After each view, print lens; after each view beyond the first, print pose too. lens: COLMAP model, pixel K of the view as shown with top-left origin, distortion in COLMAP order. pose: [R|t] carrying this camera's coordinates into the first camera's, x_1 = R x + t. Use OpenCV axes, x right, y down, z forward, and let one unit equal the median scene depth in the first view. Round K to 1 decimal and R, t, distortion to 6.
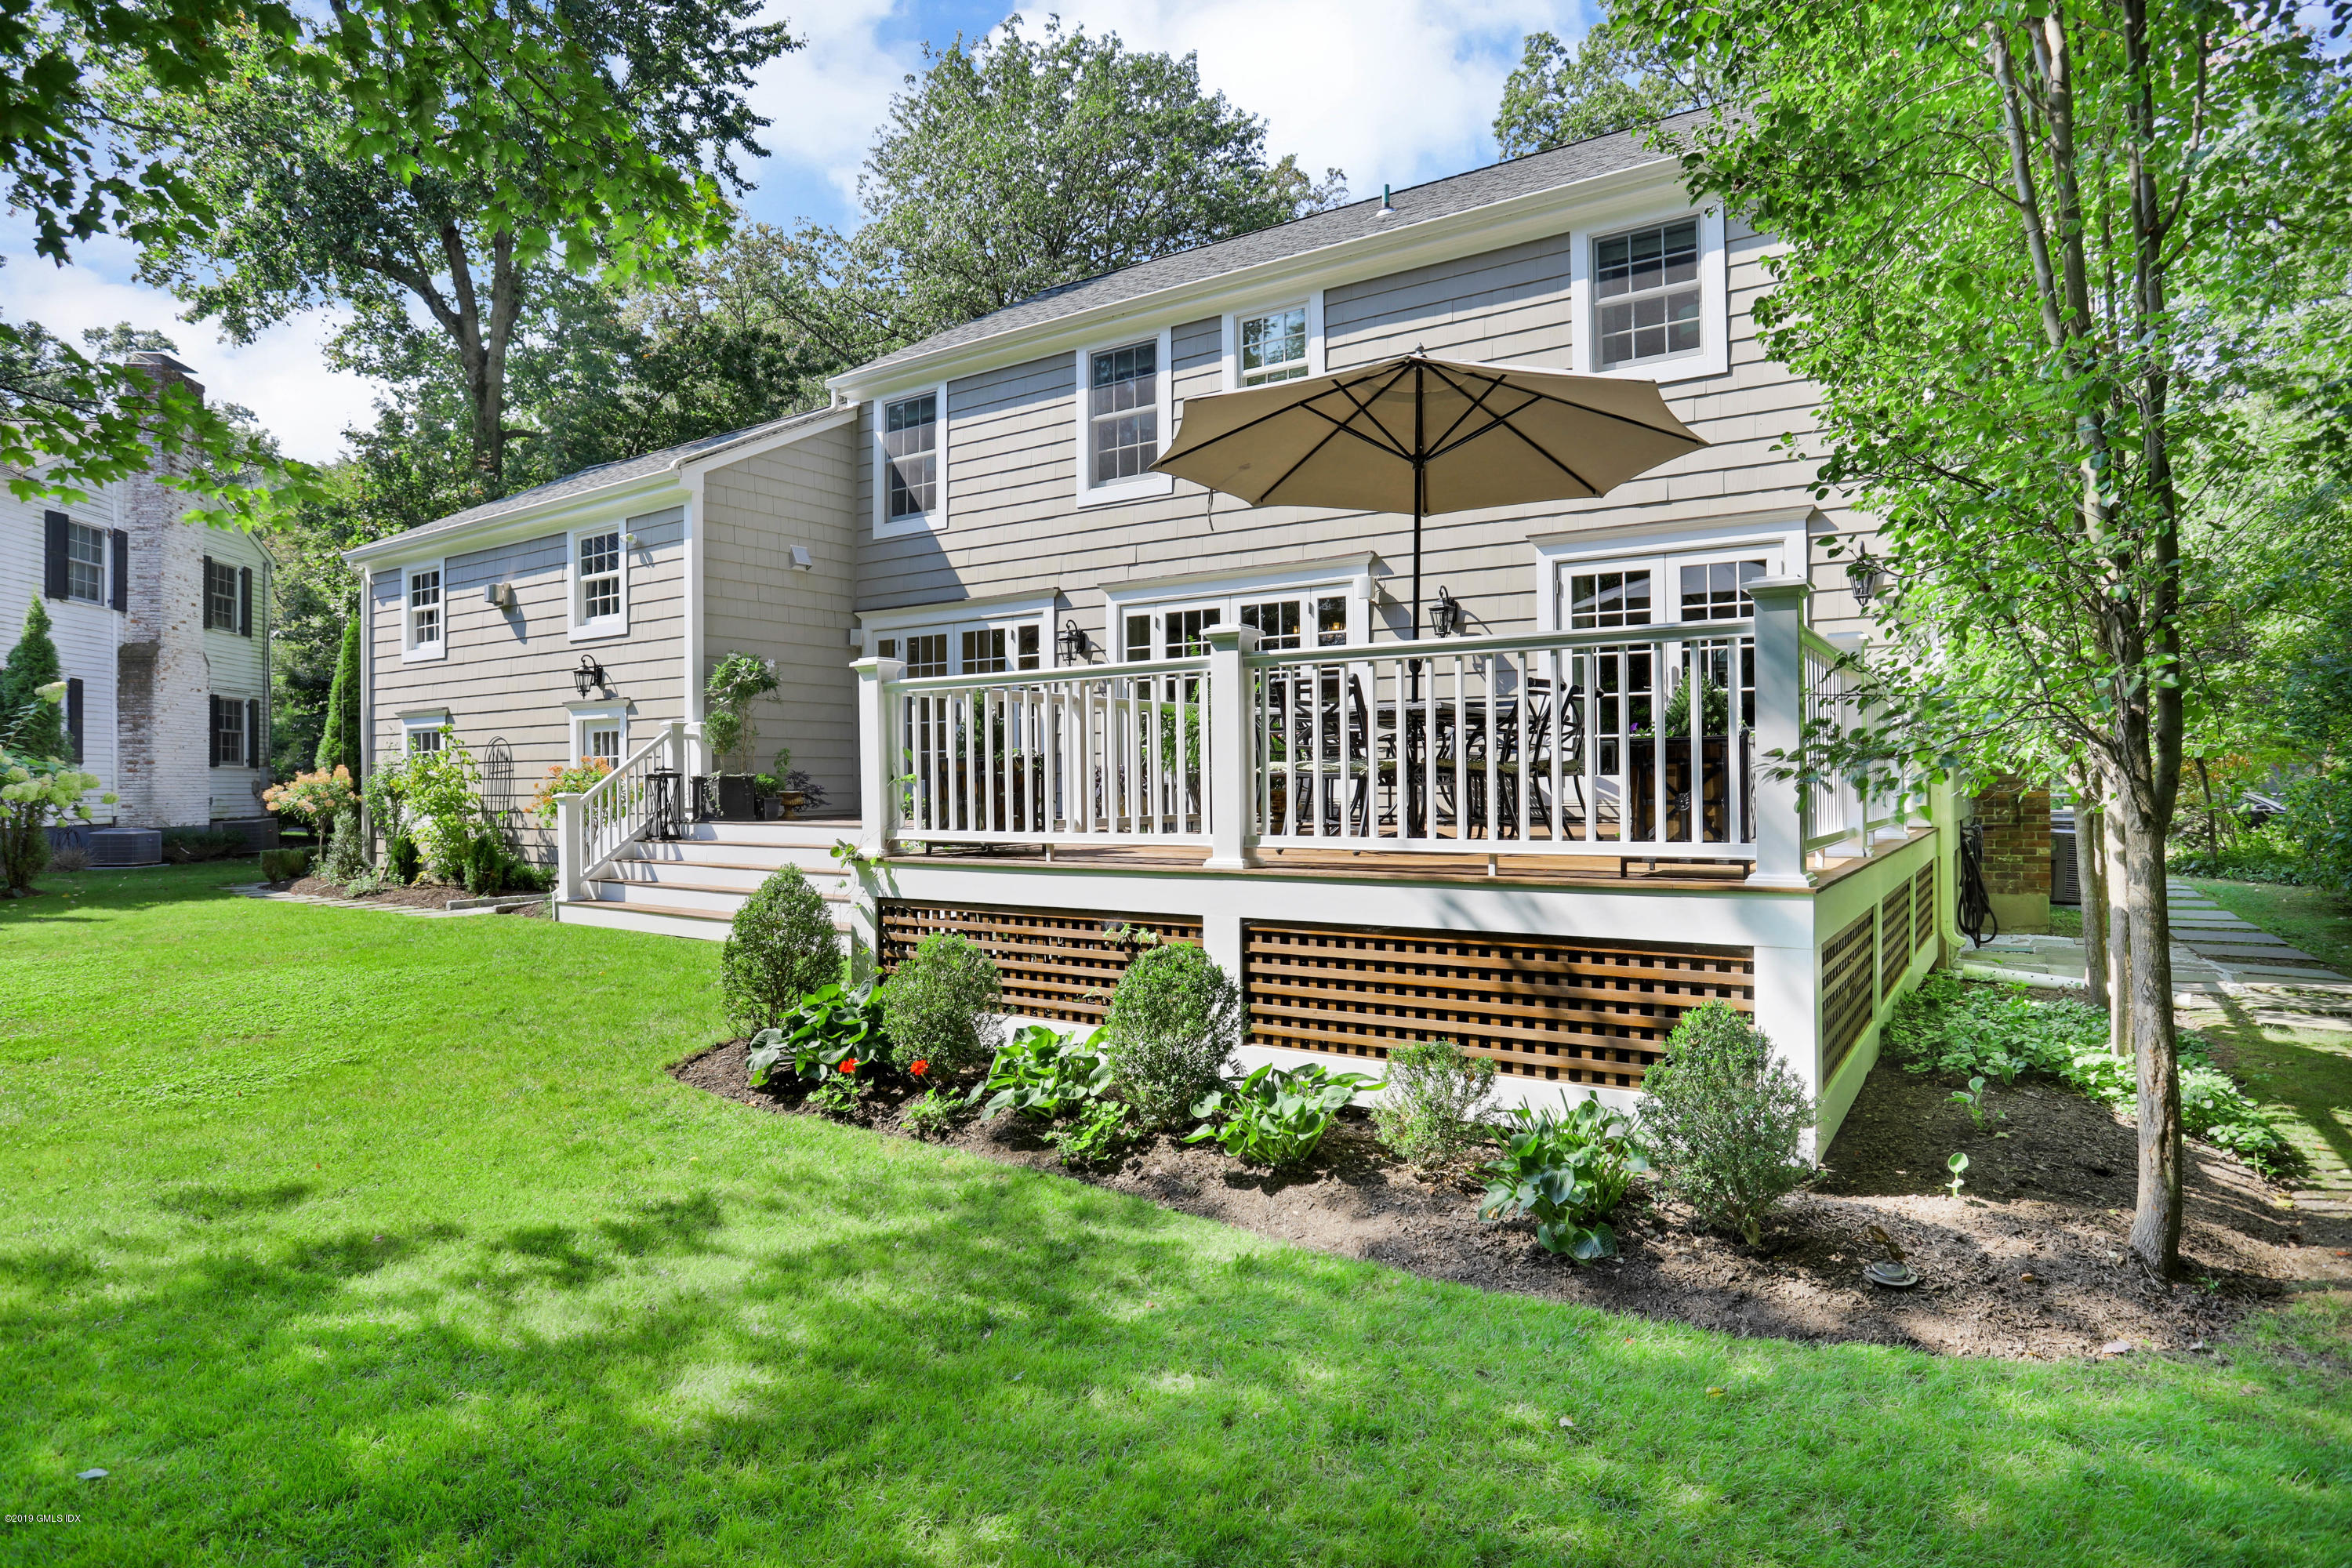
lens RADIAL K [[1266.4, 0, 1176.1], [0, 1266.4, 774.0], [0, 0, 1]] dist [0.019783, 0.000382]
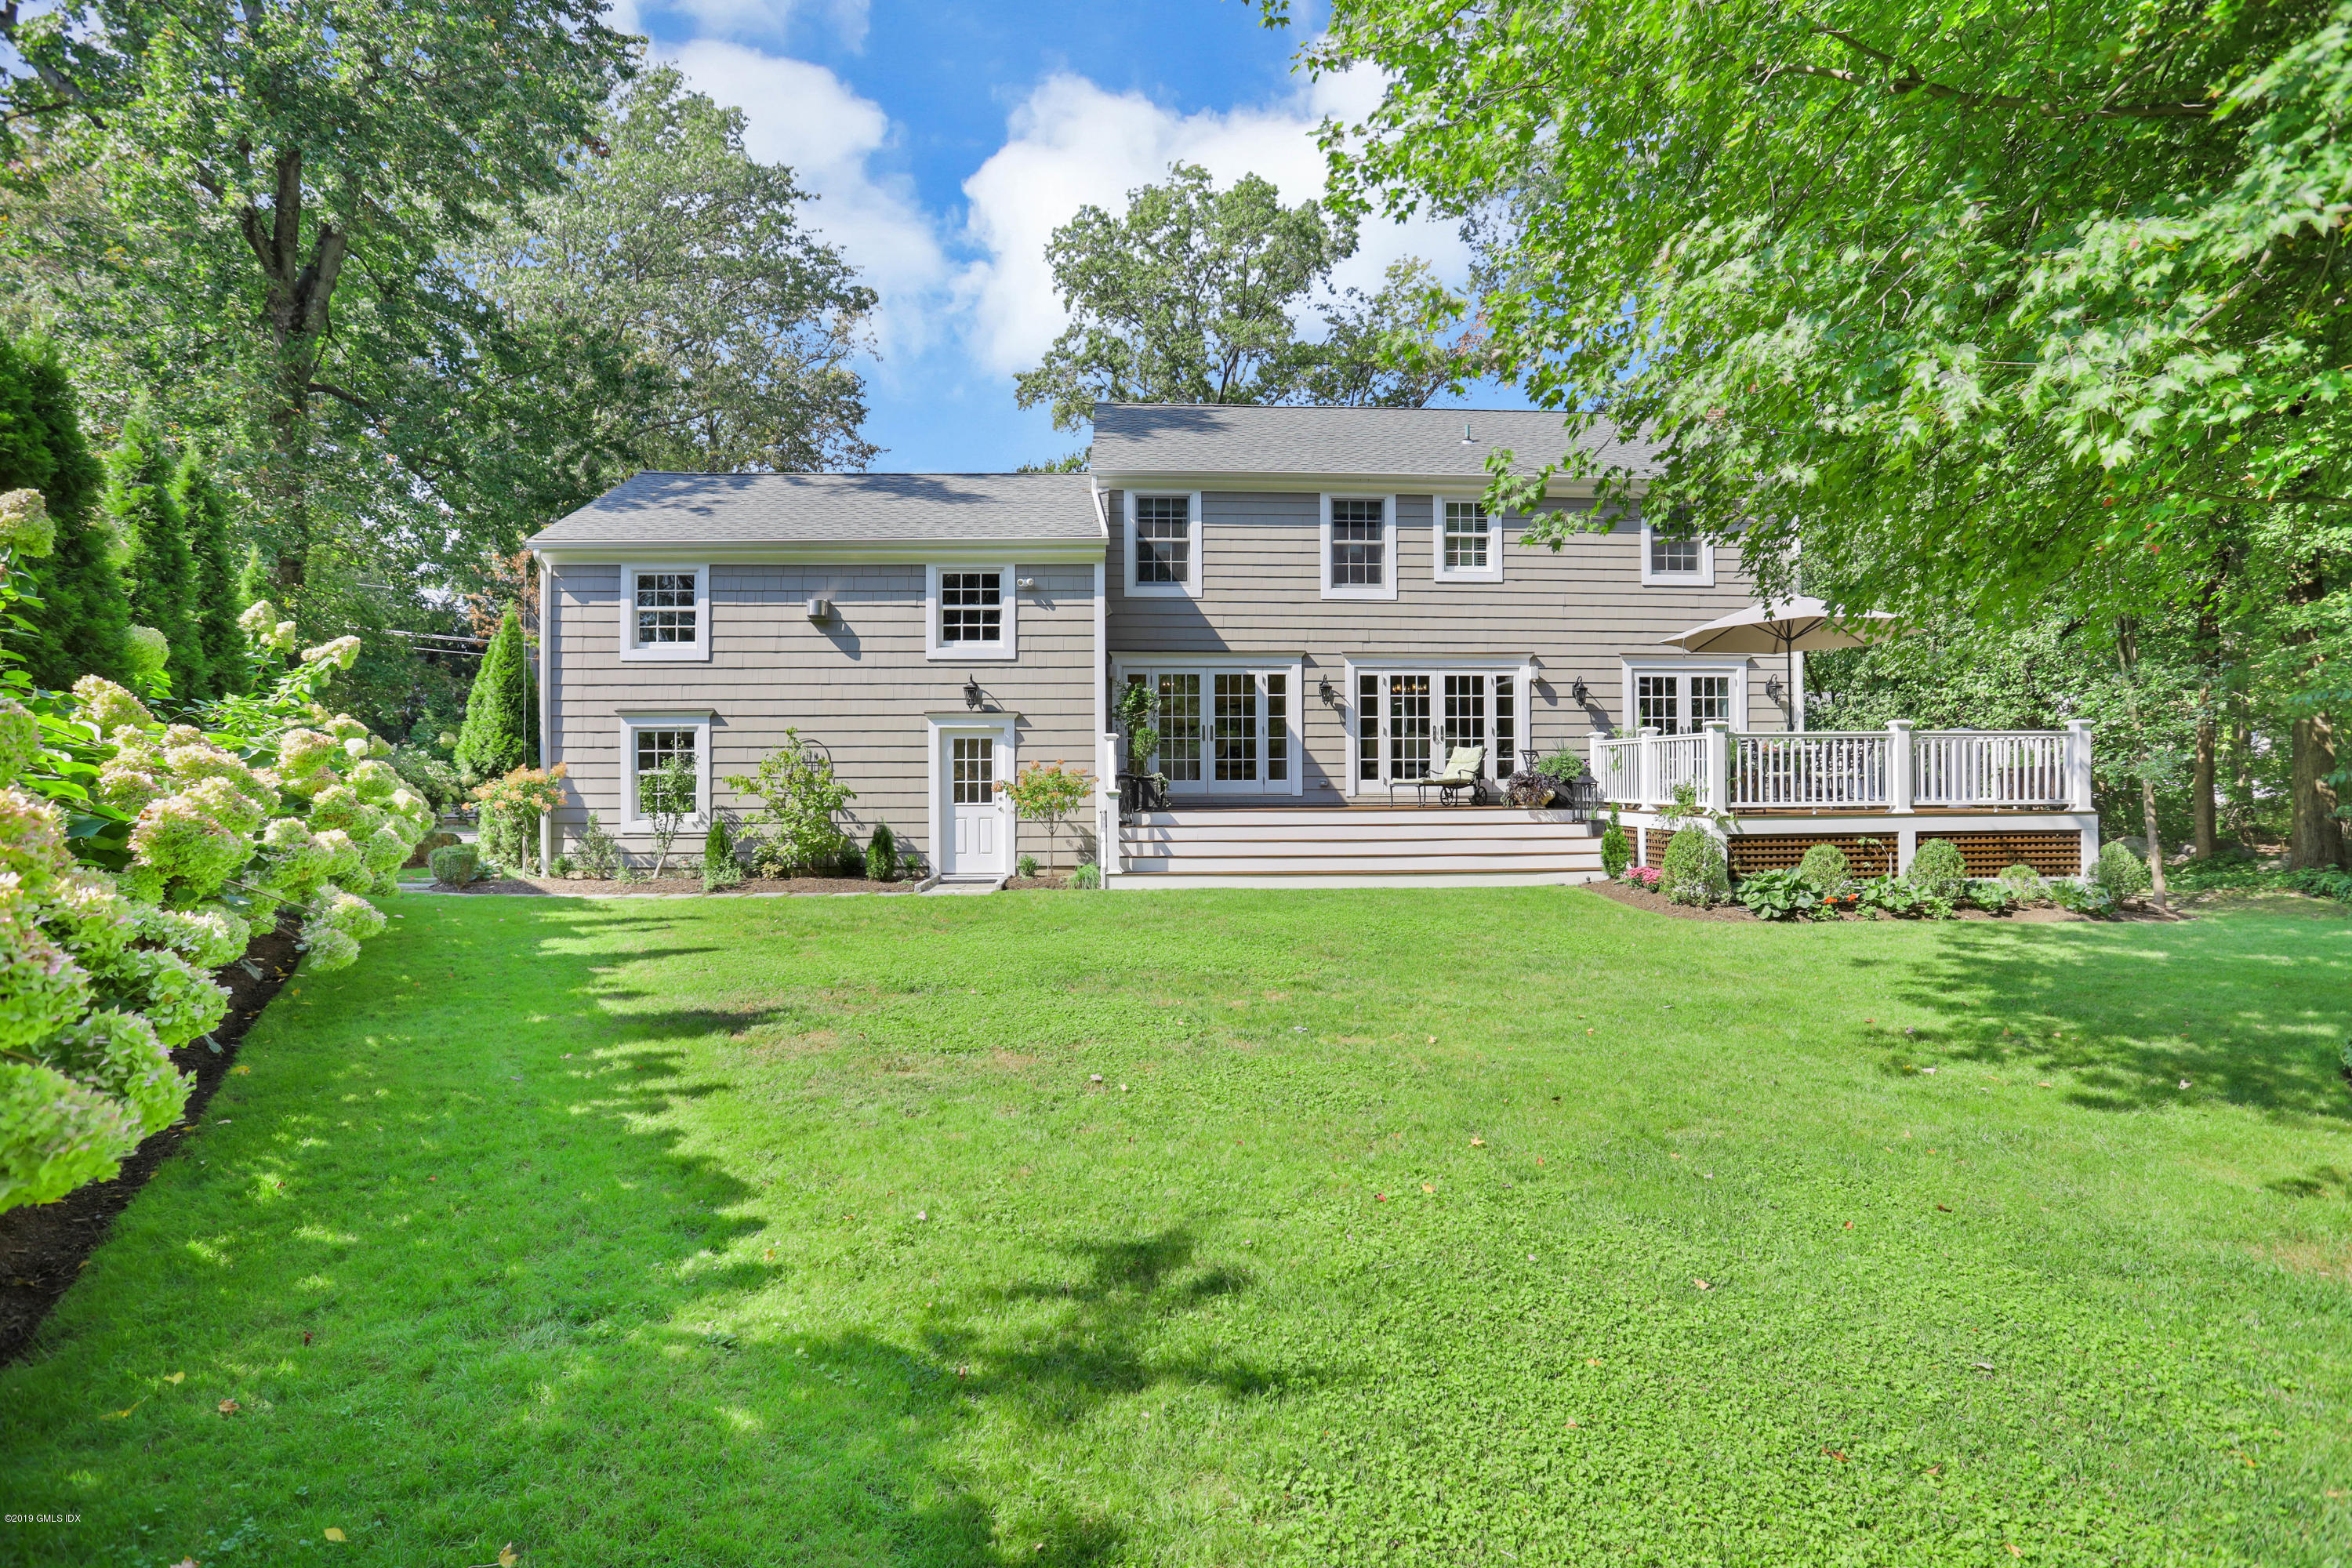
lens RADIAL K [[1153.9, 0, 1177.5], [0, 1153.9, 785.1], [0, 0, 1]] dist [-0.006075, -0.000056]
pose [[0.782069, 0.002846, 0.623186, -1.052053], [-0.003468, 0.999994, -0.000213, 0.009885], [-0.623182, -0.001994, 0.782074, 0.043797]]
